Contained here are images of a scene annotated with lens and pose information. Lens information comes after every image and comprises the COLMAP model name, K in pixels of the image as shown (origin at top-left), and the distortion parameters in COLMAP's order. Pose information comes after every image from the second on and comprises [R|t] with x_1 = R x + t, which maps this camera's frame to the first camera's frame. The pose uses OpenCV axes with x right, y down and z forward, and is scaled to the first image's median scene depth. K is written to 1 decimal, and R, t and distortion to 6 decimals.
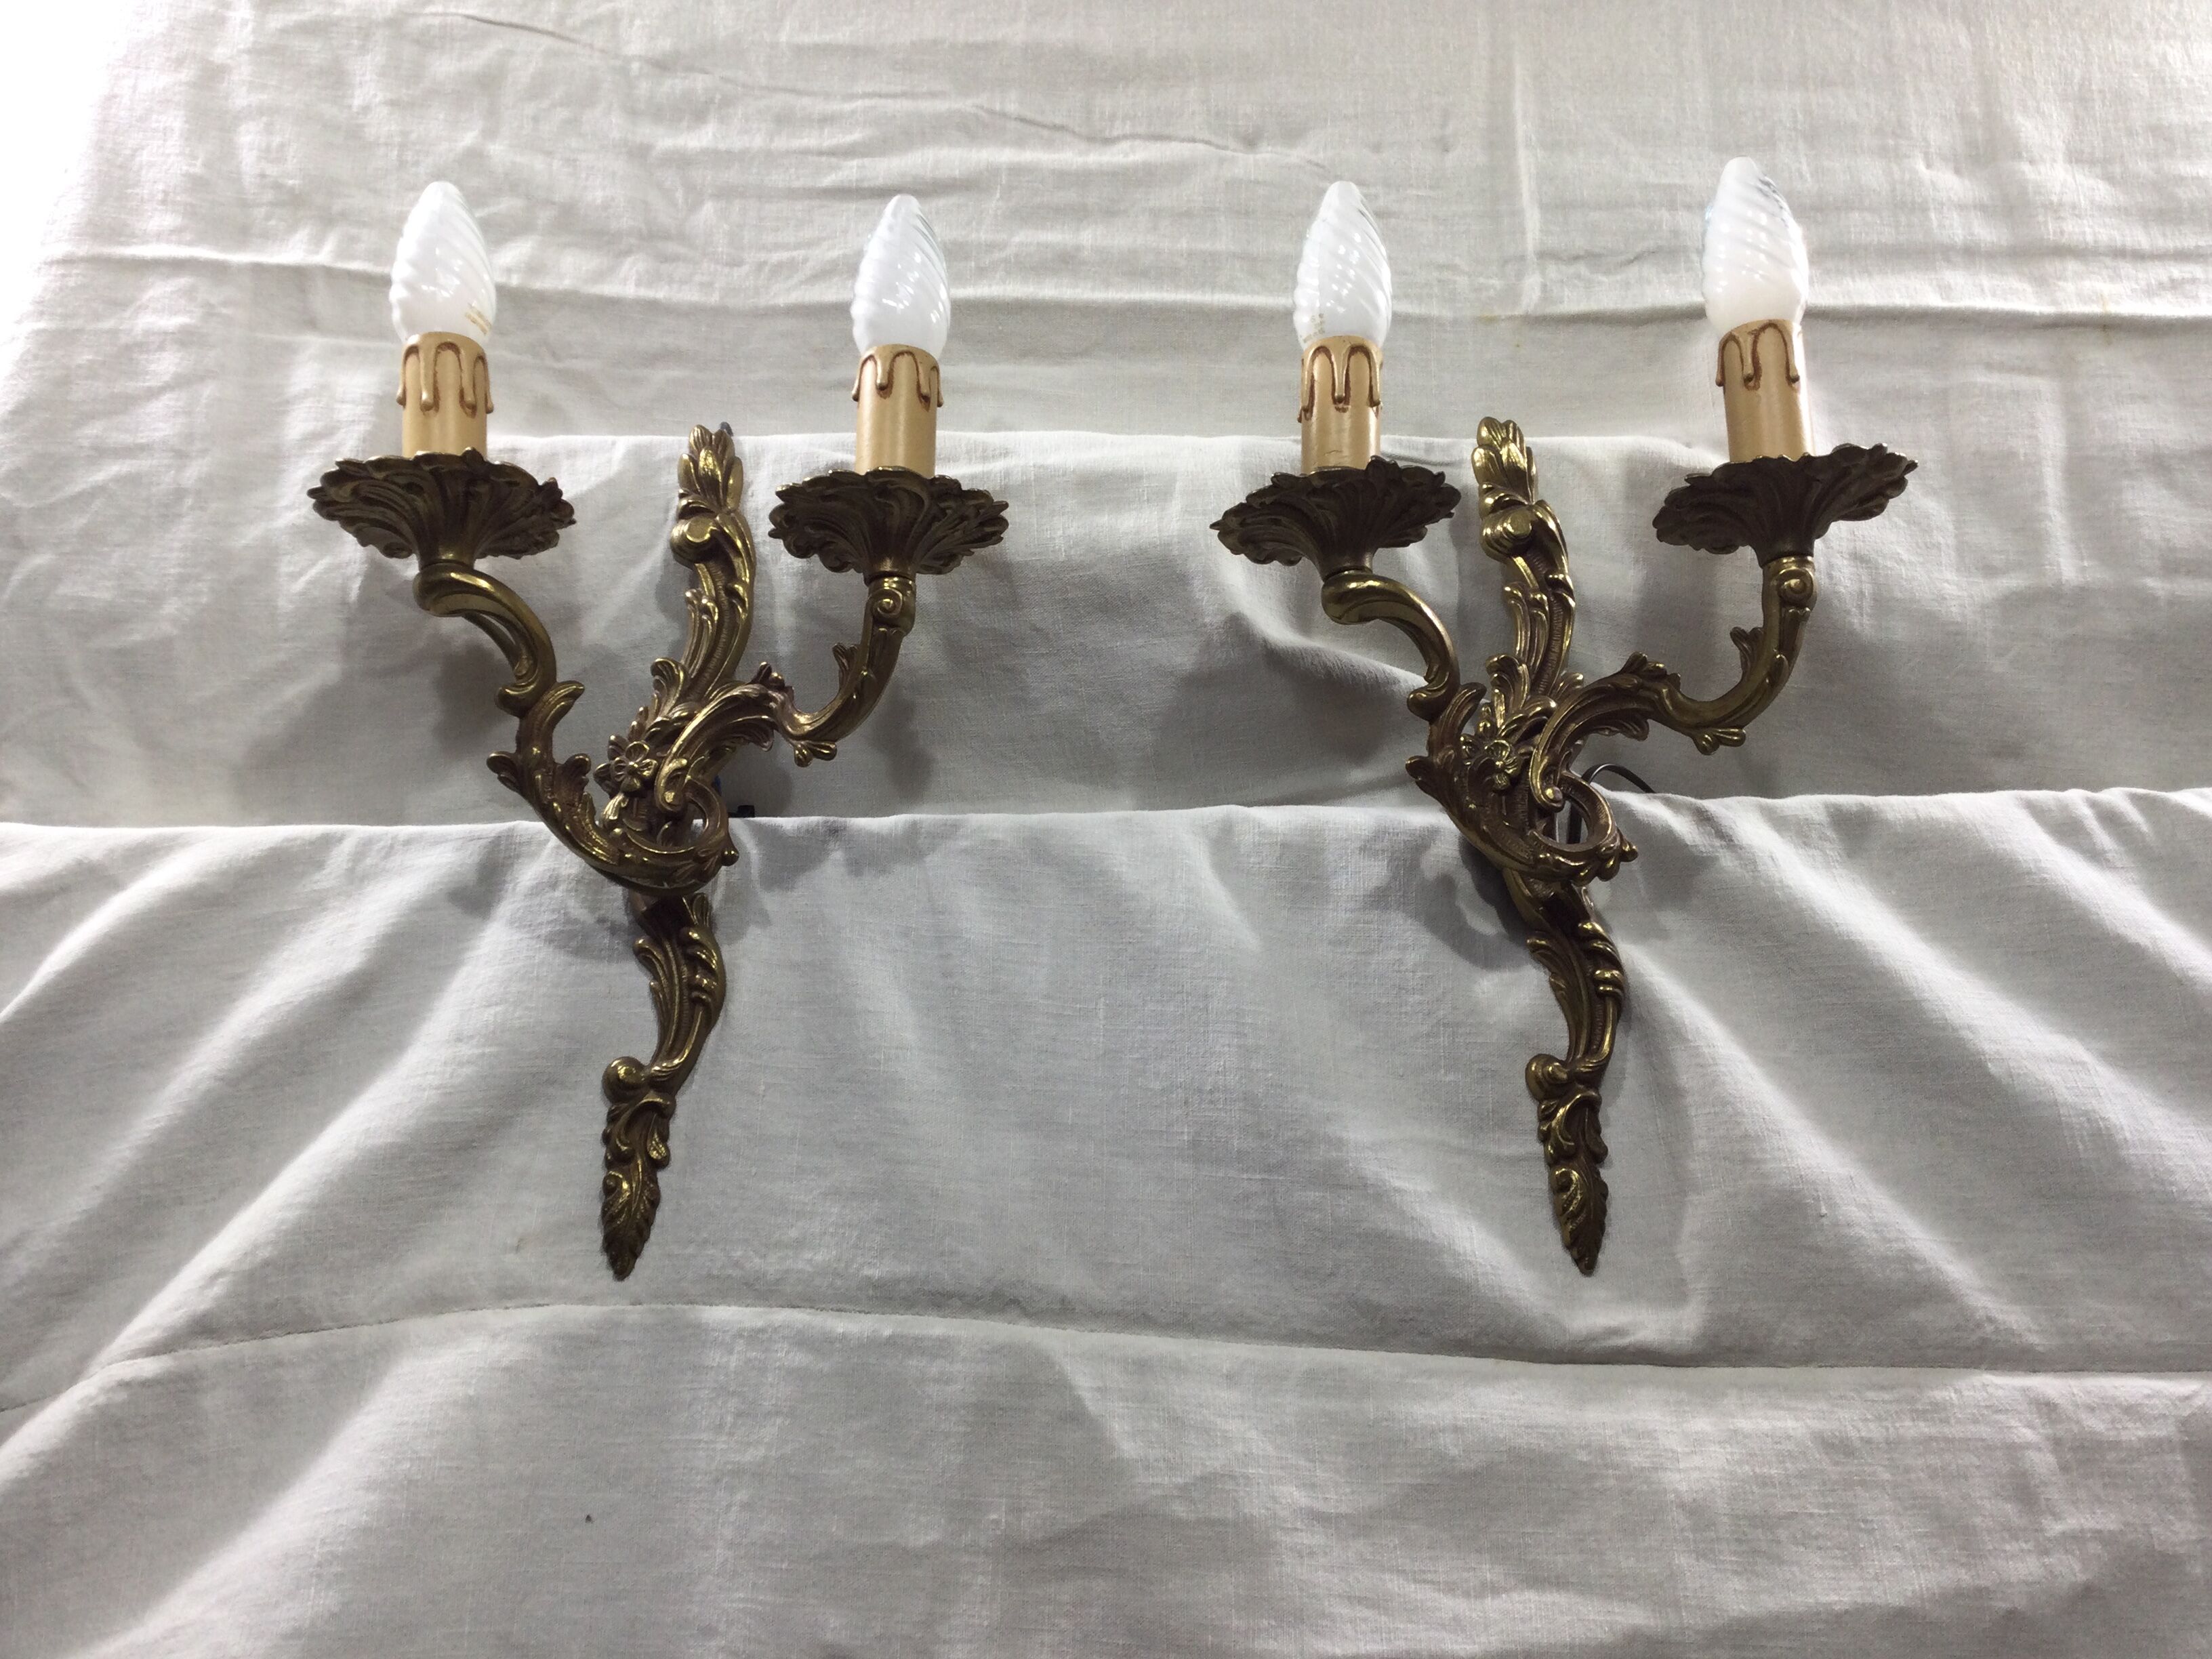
lens RADIAL K [[2013.6, 0, 1105.2], [0, 2013.6, 798.2], [0, 0, 1]] dist [0.147293, -0.306141]
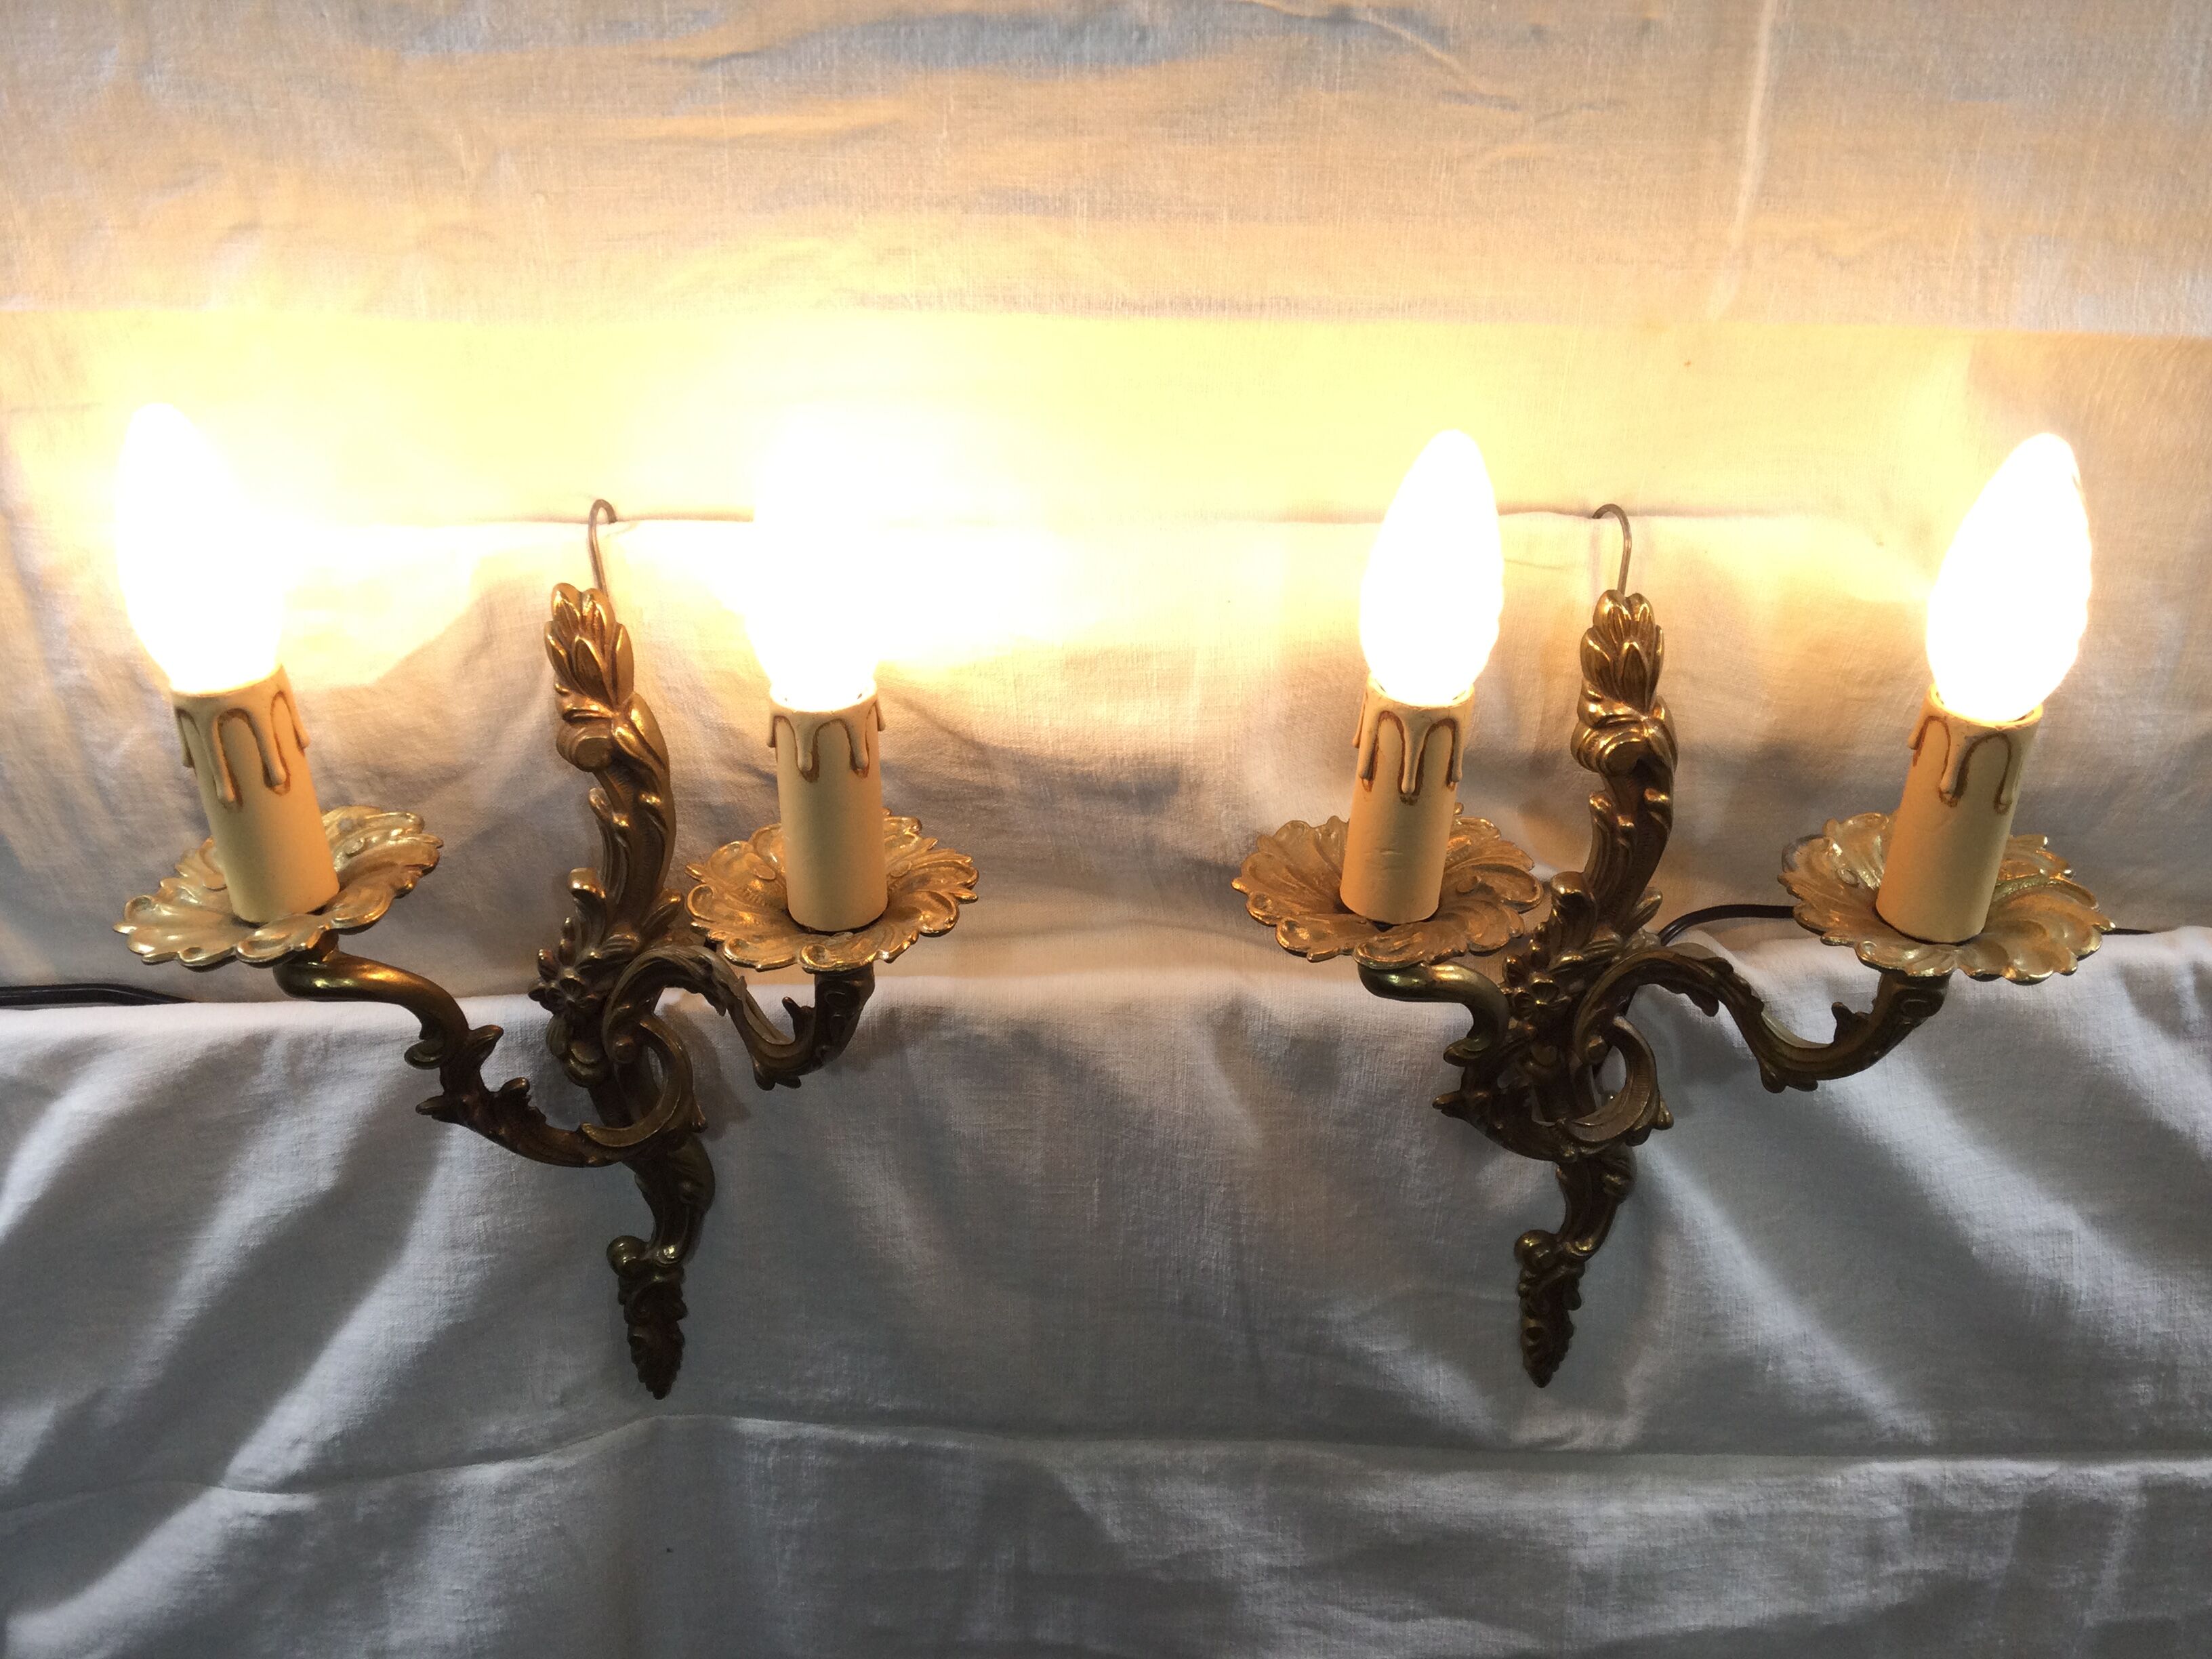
lens RADIAL K [[1996.3, 0, 1100.2], [0, 1996.3, 829.2], [0, 0, 1]] dist [0.142020, -0.294030]
pose [[0.999985, 0.005254, 0.001771, -0.002780], [-0.004852, 0.674705, 0.738071, -0.743968], [0.002683, -0.738068, 0.674721, 0.473035]]
